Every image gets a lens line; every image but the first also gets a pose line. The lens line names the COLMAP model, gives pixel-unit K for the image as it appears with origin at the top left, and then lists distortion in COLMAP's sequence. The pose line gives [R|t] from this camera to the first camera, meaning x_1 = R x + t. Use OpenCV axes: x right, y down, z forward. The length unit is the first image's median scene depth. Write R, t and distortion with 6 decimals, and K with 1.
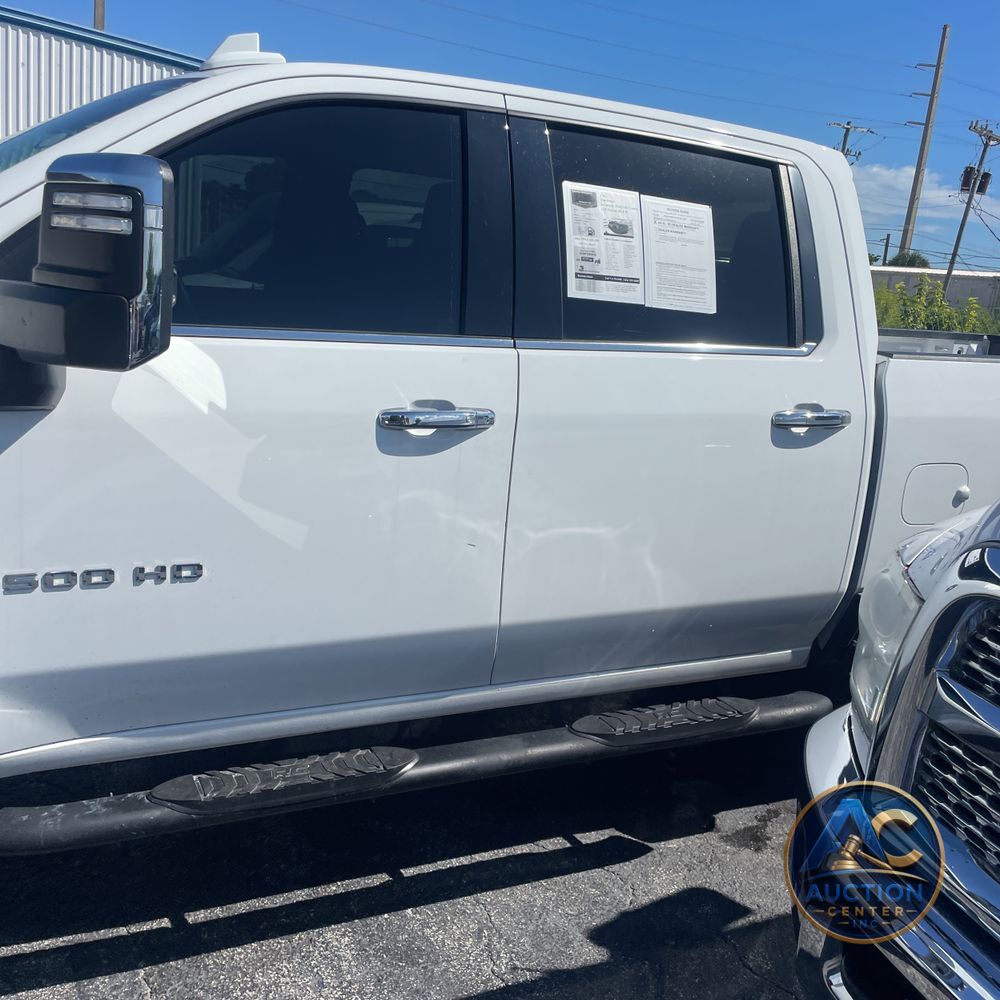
lens RADIAL K [[1047.6, 0, 500.0], [0, 1047.6, 500.0], [0, 0, 1]] dist [0.119086, -0.174713]
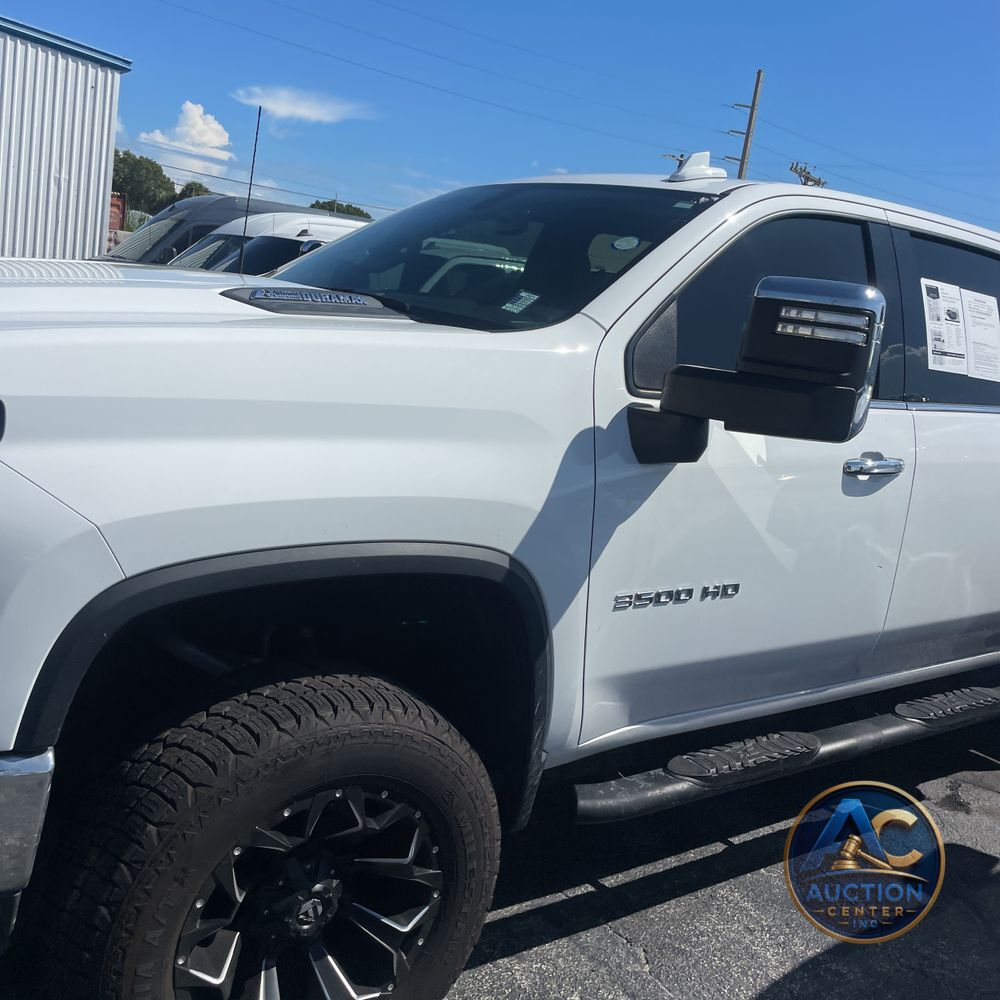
lens RADIAL K [[1047.6, 0, 500.0], [0, 1047.6, 500.0], [0, 0, 1]] dist [0.119086, -0.174713]
pose [[0.981492, 0.004422, 0.191451, -0.677510], [-0.001735, 0.999898, -0.014200, -0.017235], [-0.191494, 0.013605, 0.981399, -0.148318]]
